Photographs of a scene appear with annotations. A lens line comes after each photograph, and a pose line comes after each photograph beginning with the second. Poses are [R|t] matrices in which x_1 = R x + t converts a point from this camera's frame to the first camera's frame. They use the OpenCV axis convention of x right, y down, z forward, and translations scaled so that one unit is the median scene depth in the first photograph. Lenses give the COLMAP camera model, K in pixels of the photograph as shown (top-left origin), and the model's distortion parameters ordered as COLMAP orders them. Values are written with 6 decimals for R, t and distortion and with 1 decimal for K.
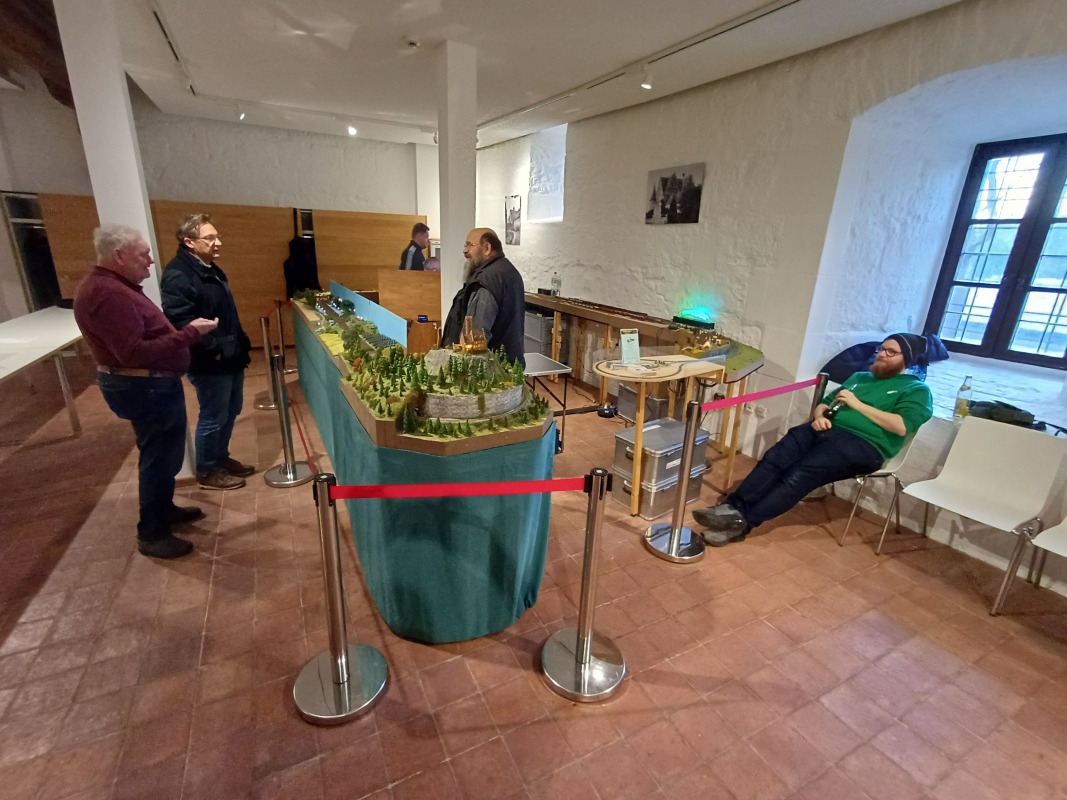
lens RADIAL K [[487.2, 0, 526.4], [0, 487.2, 397.4], [0, 0, 1]] dist [-0.001979, 0.002877]
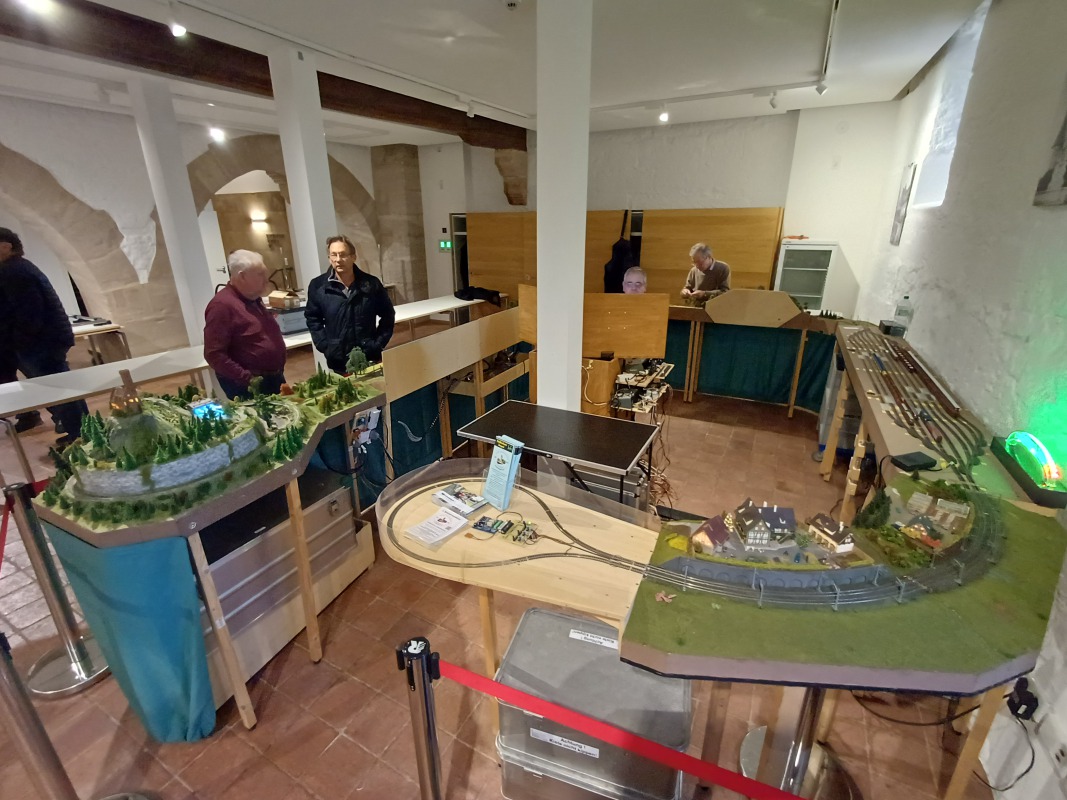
lens RADIAL K [[487.2, 0, 526.1], [0, 487.2, 392.3], [0, 0, 1]] dist [-0.001979, 0.002877]
pose [[0.562559, 0.231085, -0.793805, 0.394005], [-0.225978, 0.966560, 0.121228, -0.162580], [0.795274, 0.111185, 0.595967, 0.447293]]
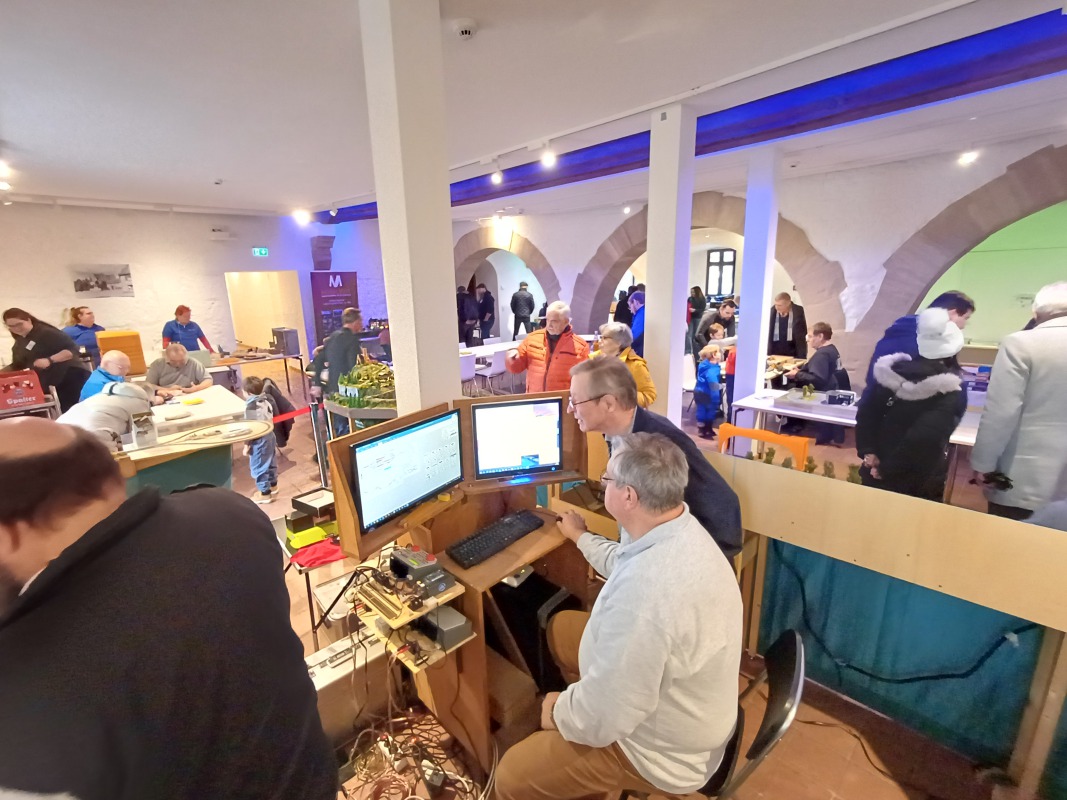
lens RADIAL K [[487.2, 0, 524.8], [0, 487.2, 399.8], [0, 0, 1]] dist [-0.001979, 0.002877]
pose [[-0.961259, 0.058993, -0.269260, -0.083517], [-0.089682, 0.856751, 0.507872, -0.468663], [0.260650, 0.512344, -0.818269, 1.273472]]
